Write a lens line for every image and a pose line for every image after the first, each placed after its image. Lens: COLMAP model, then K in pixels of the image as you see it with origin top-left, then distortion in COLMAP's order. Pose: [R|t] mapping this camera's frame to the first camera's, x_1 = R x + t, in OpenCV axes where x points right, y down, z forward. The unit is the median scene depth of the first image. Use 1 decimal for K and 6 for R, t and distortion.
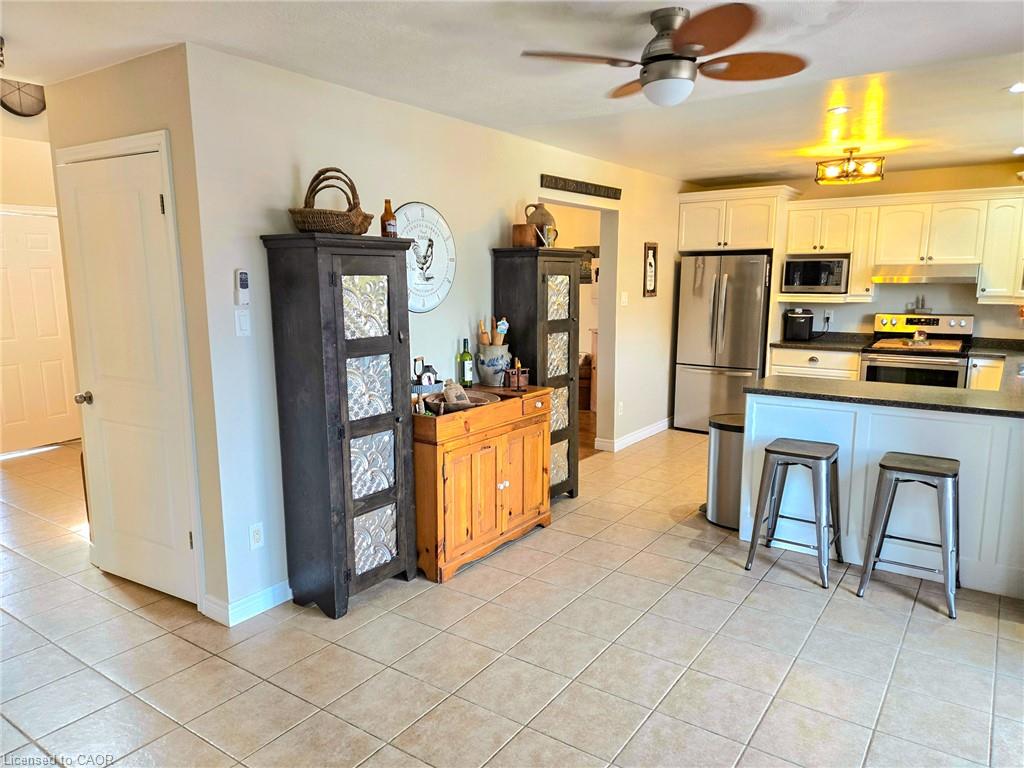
lens RADIAL K [[691.8, 0, 521.9], [0, 691.8, 400.9], [0, 0, 1]] dist [0.068556, -0.046146]
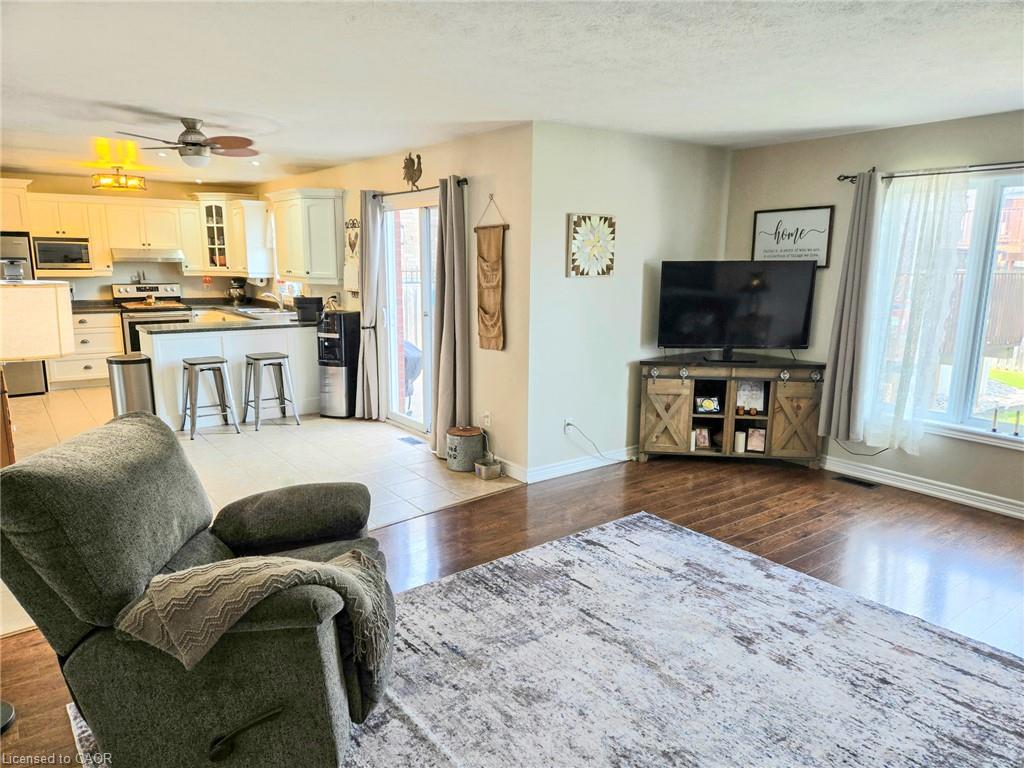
lens RADIAL K [[691.8, 0, 516.4], [0, 691.8, 388.9], [0, 0, 1]] dist [0.068556, -0.046146]
pose [[0.325241, -0.172986, 0.929674, -0.533941], [0.161714, 0.978818, 0.125556, 0.026275], [-0.931701, 0.109505, 0.346326, -0.157984]]
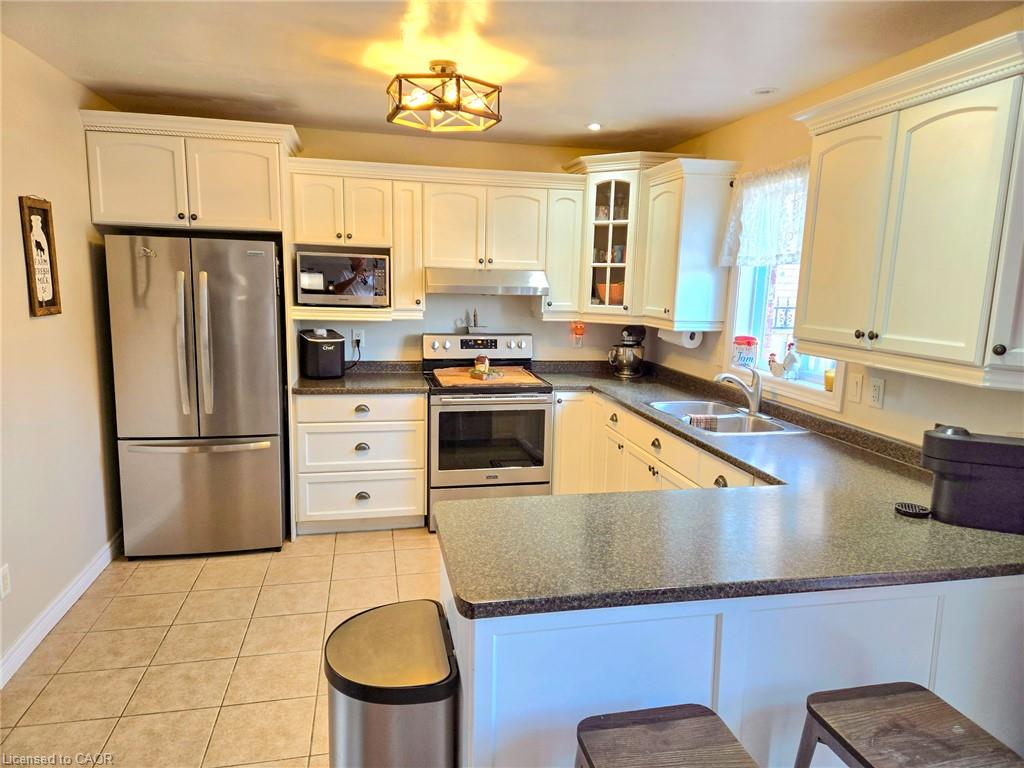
lens RADIAL K [[691.8, 0, 519.6], [0, 691.8, 391.2], [0, 0, 1]] dist [0.068556, -0.046146]
pose [[0.684304, -0.100346, 0.722259, 0.054831], [0.106044, 0.993651, 0.037579, -0.084415], [-0.721444, 0.050876, 0.690601, 0.451523]]
